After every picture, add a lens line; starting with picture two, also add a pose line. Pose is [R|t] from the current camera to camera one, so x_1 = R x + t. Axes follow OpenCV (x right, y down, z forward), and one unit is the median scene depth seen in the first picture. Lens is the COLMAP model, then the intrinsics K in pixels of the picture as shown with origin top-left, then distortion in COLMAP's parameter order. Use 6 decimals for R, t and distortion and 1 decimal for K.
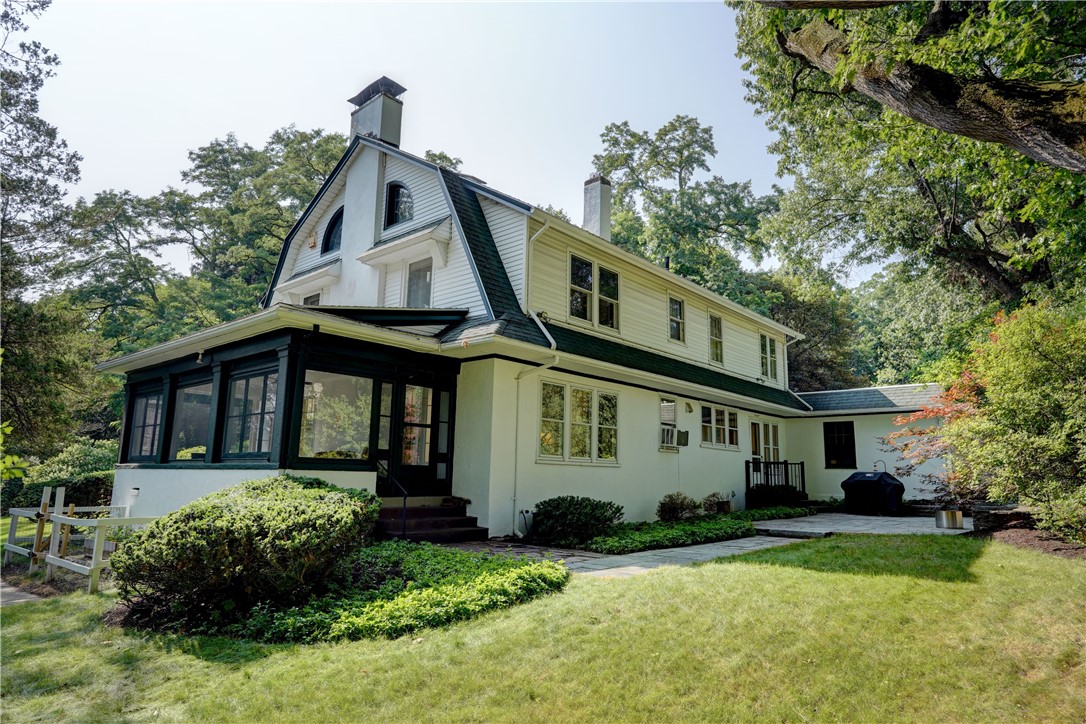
lens RADIAL K [[663.3, 0, 543.0], [0, 663.3, 362.0], [0, 0, 1]] dist [0.000314, -0.000180]
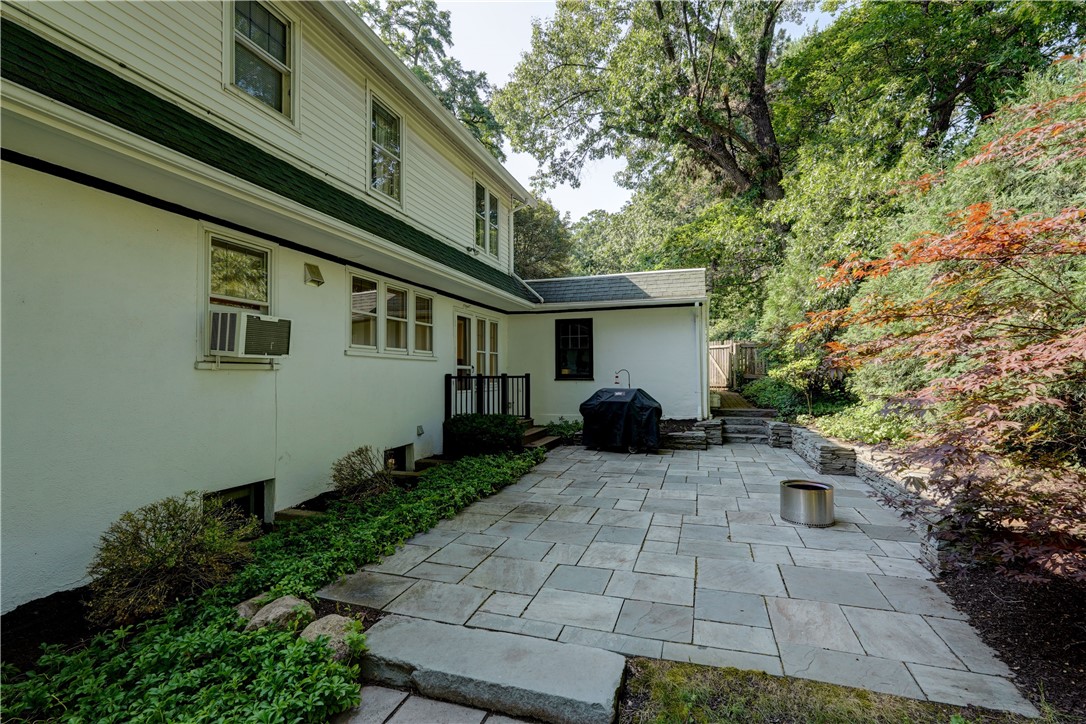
lens RADIAL K [[496.4, 0, 543.0], [0, 496.4, 362.0], [0, 0, 1]] dist [0.000034, 0.000008]
pose [[0.918230, -0.012197, 0.395860, 0.196680], [-0.048577, 0.988510, 0.143134, 0.061705], [-0.393057, -0.150660, 0.907088, 0.515035]]
